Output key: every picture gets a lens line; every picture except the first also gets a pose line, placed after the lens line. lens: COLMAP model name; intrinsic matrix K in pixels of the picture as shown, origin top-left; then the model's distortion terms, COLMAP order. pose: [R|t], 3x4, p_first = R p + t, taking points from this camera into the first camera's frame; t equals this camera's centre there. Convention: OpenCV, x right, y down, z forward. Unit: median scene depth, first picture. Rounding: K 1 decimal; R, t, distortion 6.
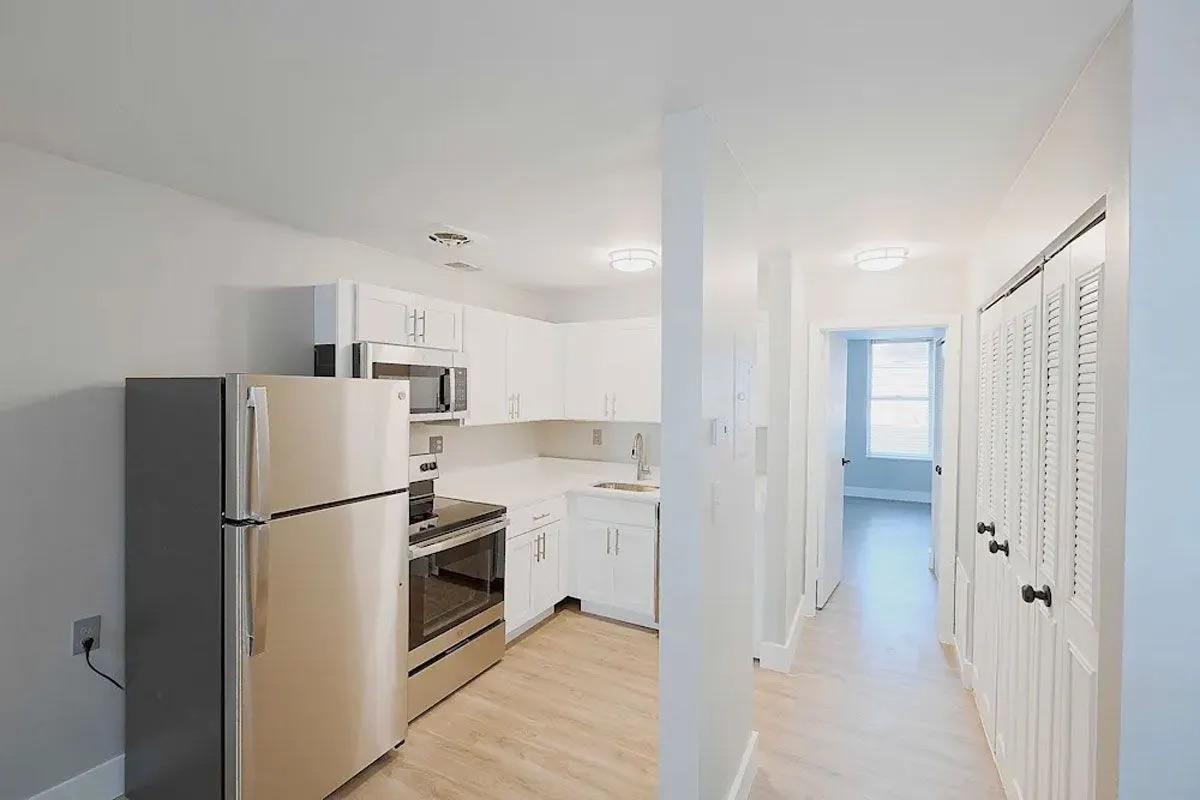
lens RADIAL K [[527.5, 0, 603.5], [0, 527.5, 399.2], [0, 0, 1]] dist [-0.000678, -0.000785]
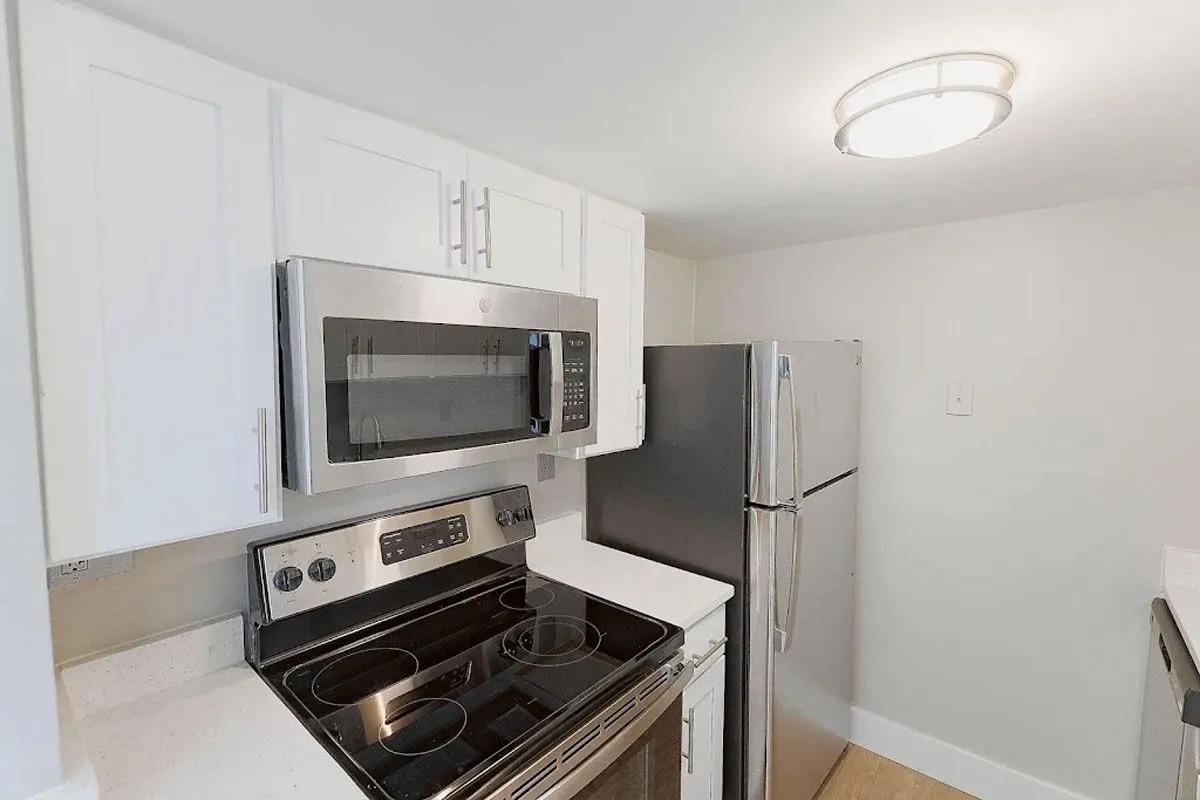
lens RADIAL K [[527.5, 0, 603.5], [0, 527.5, 399.2], [0, 0, 1]] dist [-0.000678, -0.000785]
pose [[0.975680, 0.009420, -0.218998, -0.162739], [0.004291, 0.998064, 0.062048, -0.032463], [0.219158, -0.061479, 0.973750, 0.611406]]
